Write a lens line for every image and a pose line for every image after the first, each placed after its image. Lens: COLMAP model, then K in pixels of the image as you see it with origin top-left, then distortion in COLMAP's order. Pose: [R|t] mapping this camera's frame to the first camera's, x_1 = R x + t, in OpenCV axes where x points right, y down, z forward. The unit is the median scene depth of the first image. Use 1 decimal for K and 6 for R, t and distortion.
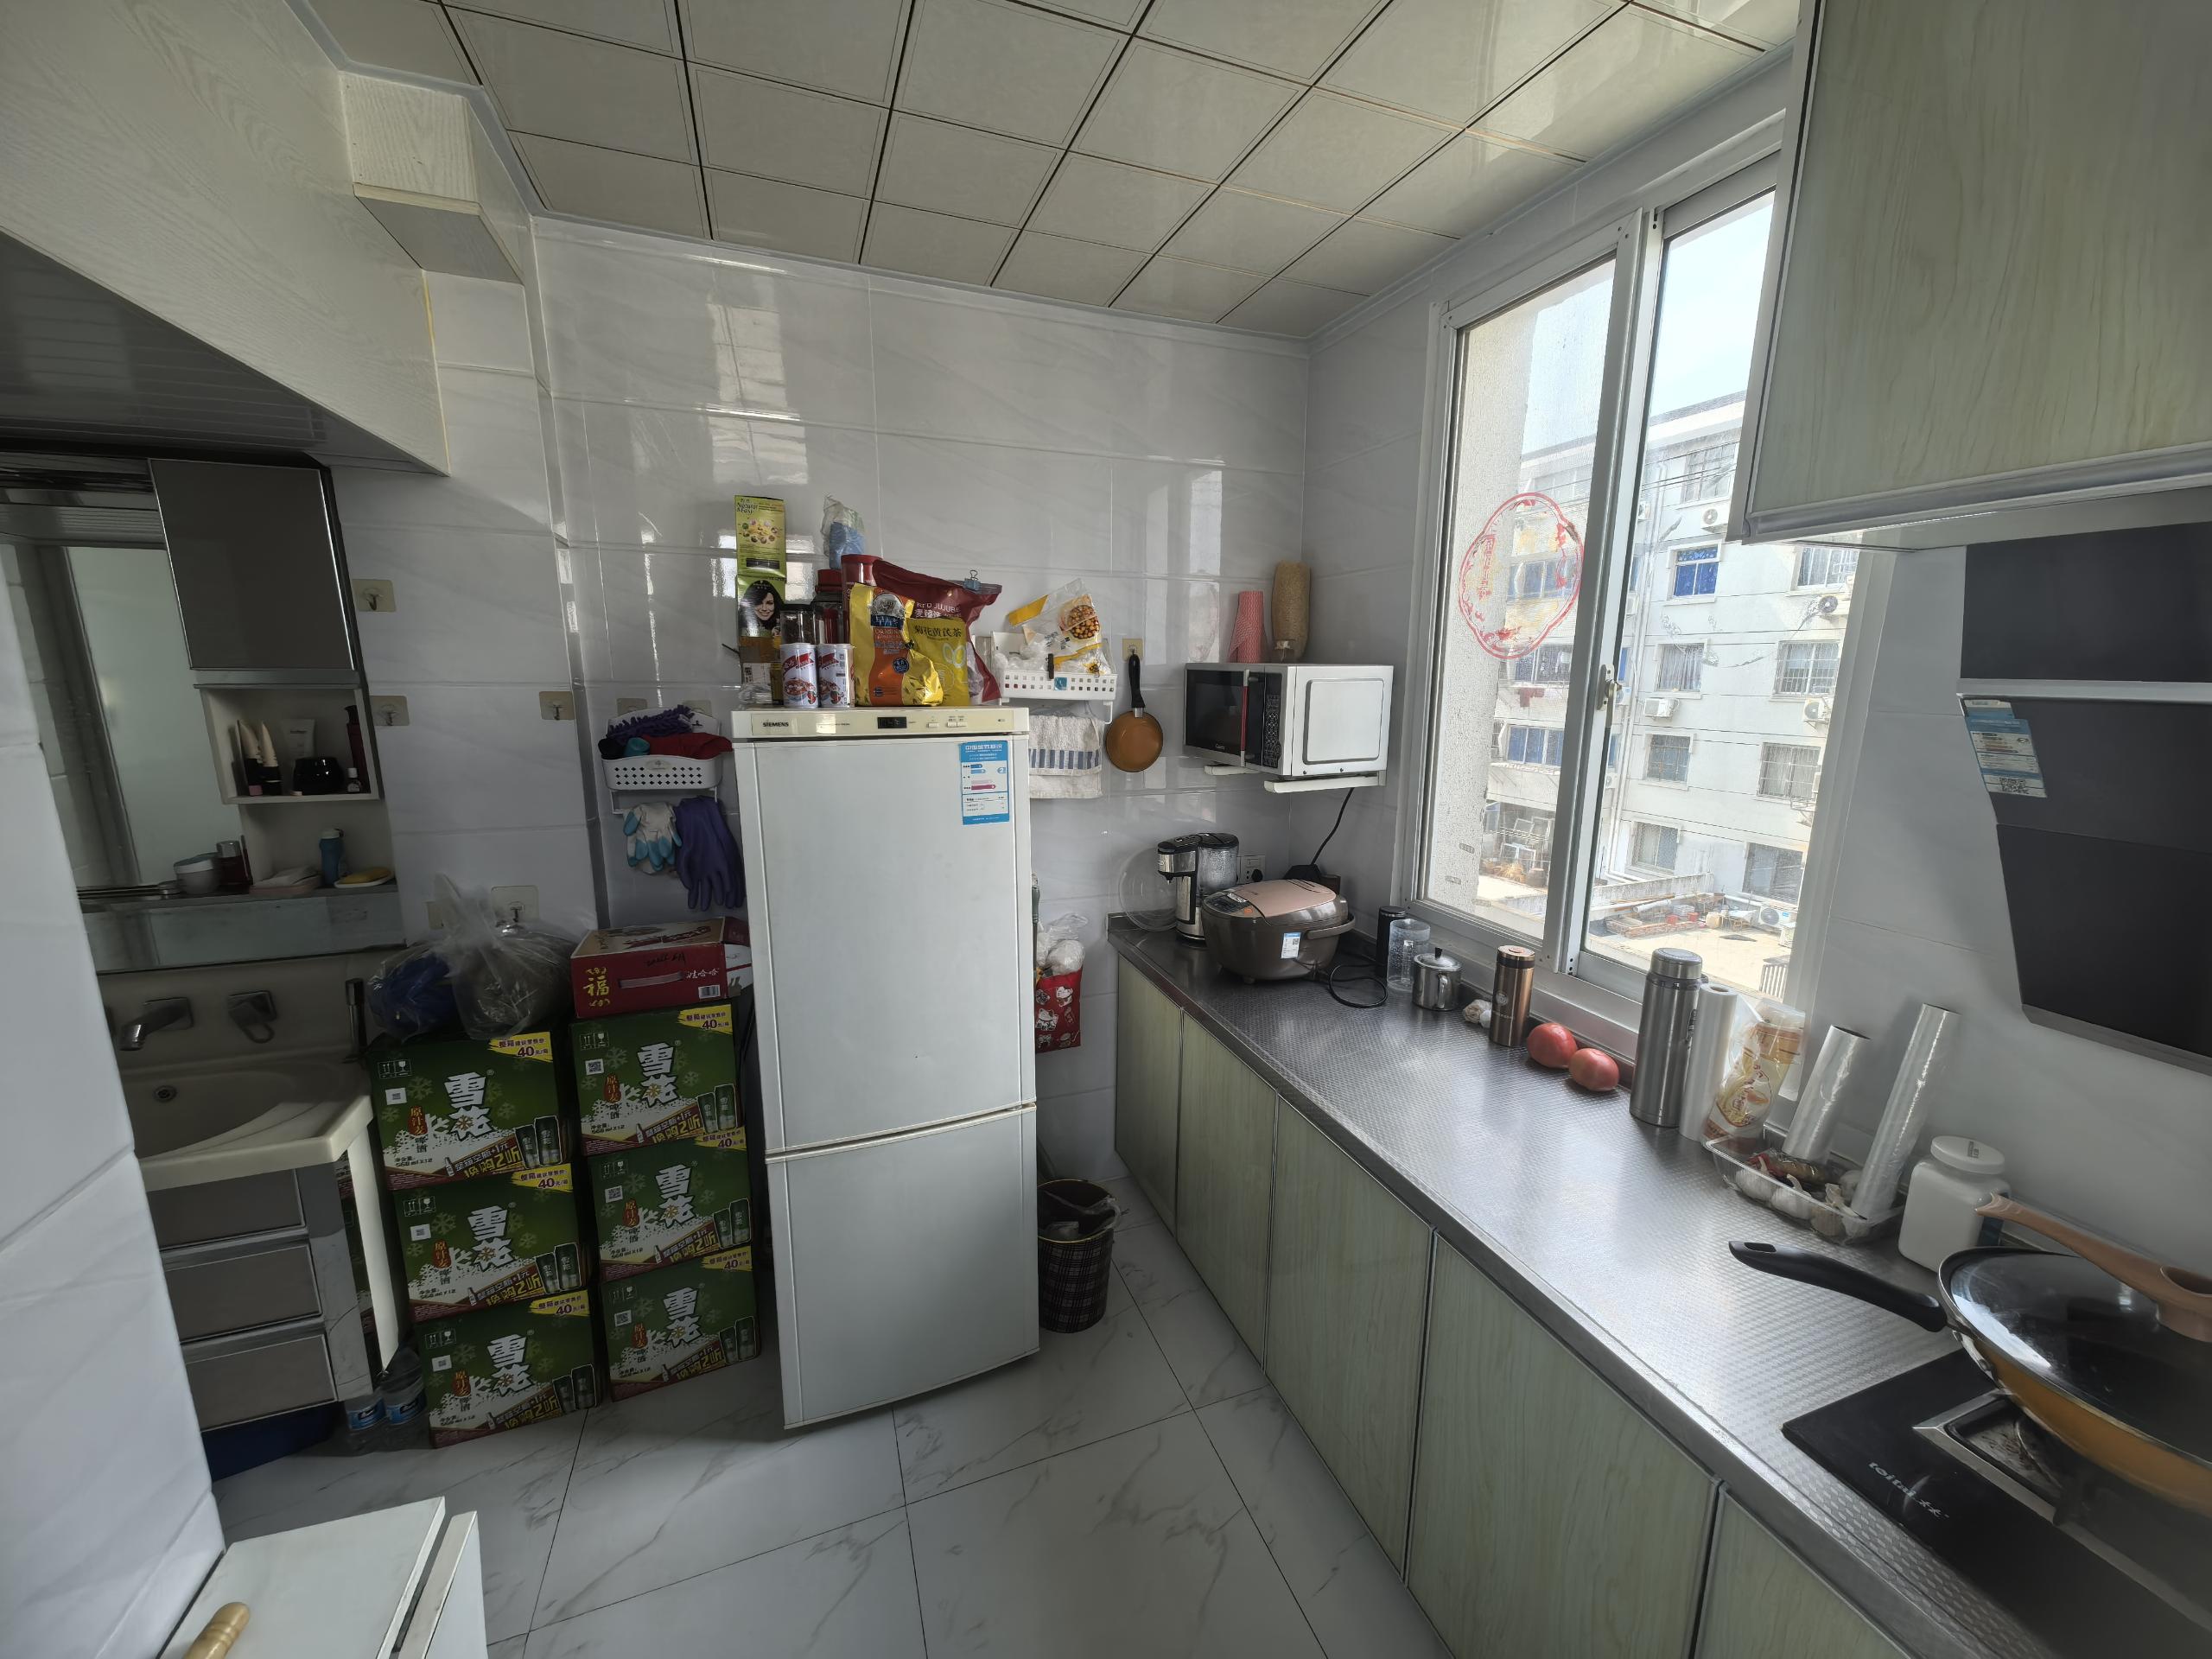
lens RADIAL K [[848.7, 0, 1106.0], [0, 848.7, 829.5], [0, 0, 1]] dist [-0.000122, -0.000011]
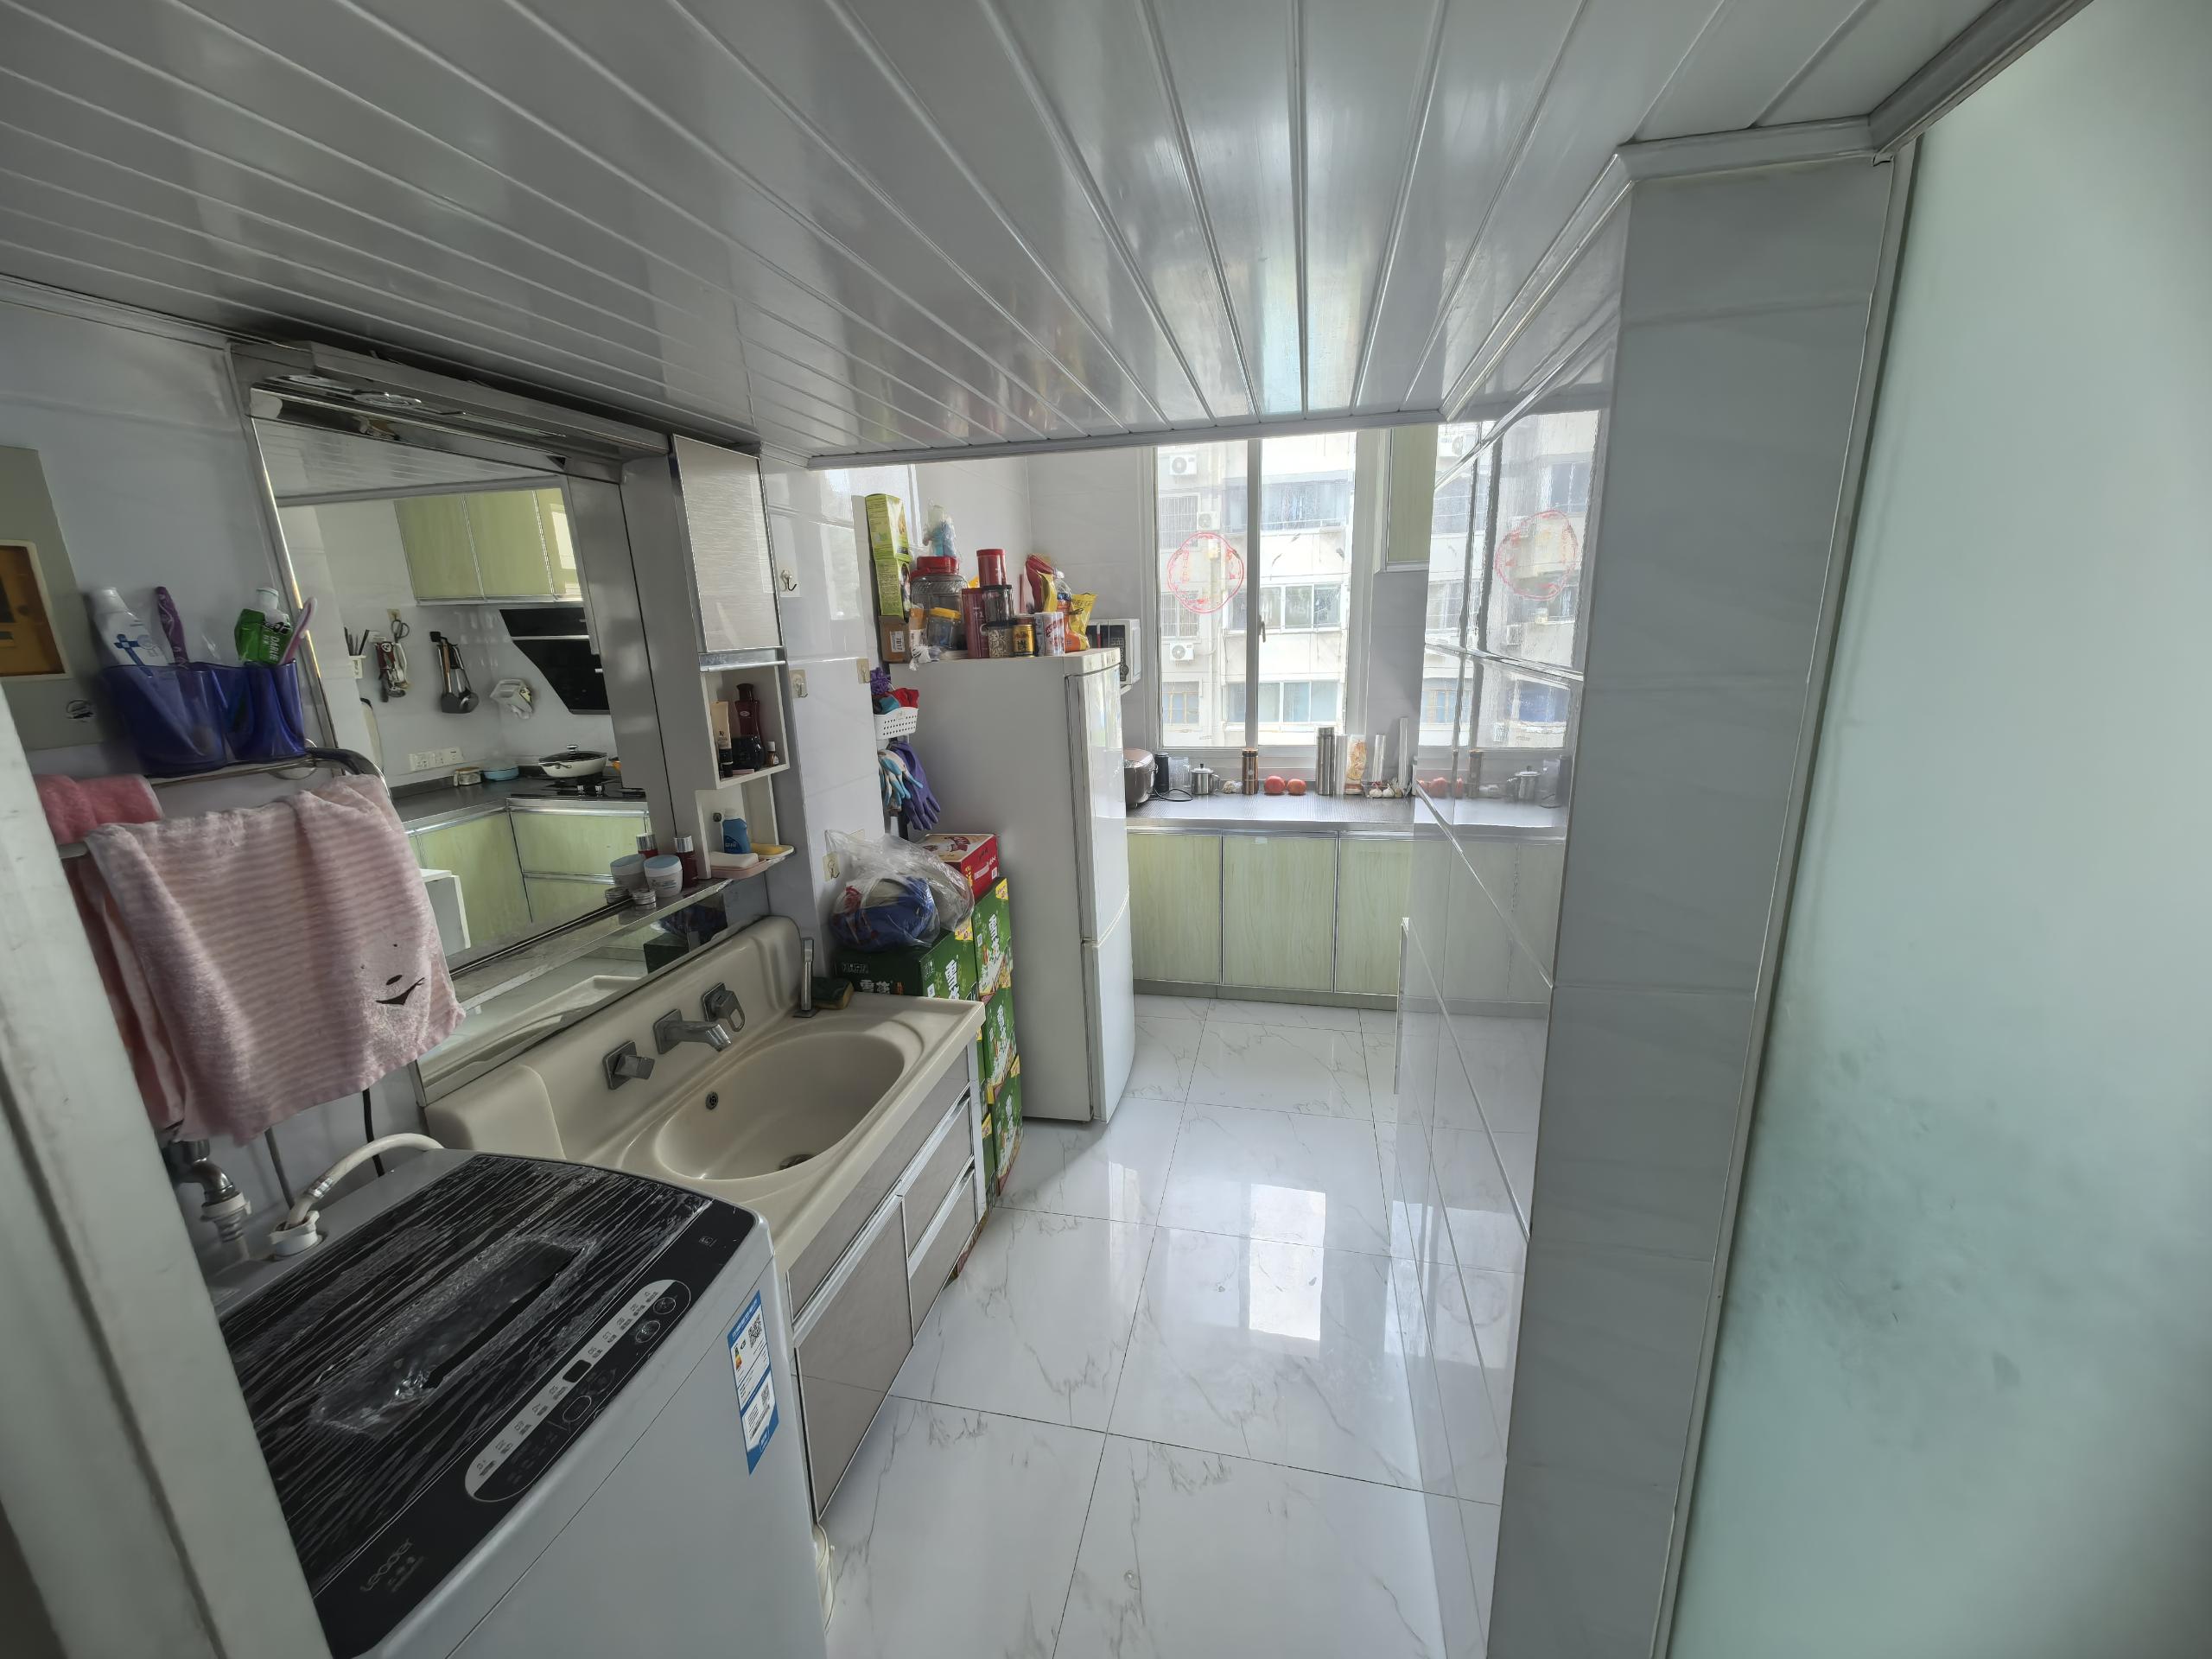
lens RADIAL K [[848.7, 0, 1106.0], [0, 848.7, 829.5], [0, 0, 1]] dist [-0.000122, -0.000011]
pose [[0.548649, -0.224966, 0.805217, -1.528032], [0.197619, 0.970721, 0.136555, -0.028567], [-0.812362, 0.084206, 0.577043, 0.071519]]
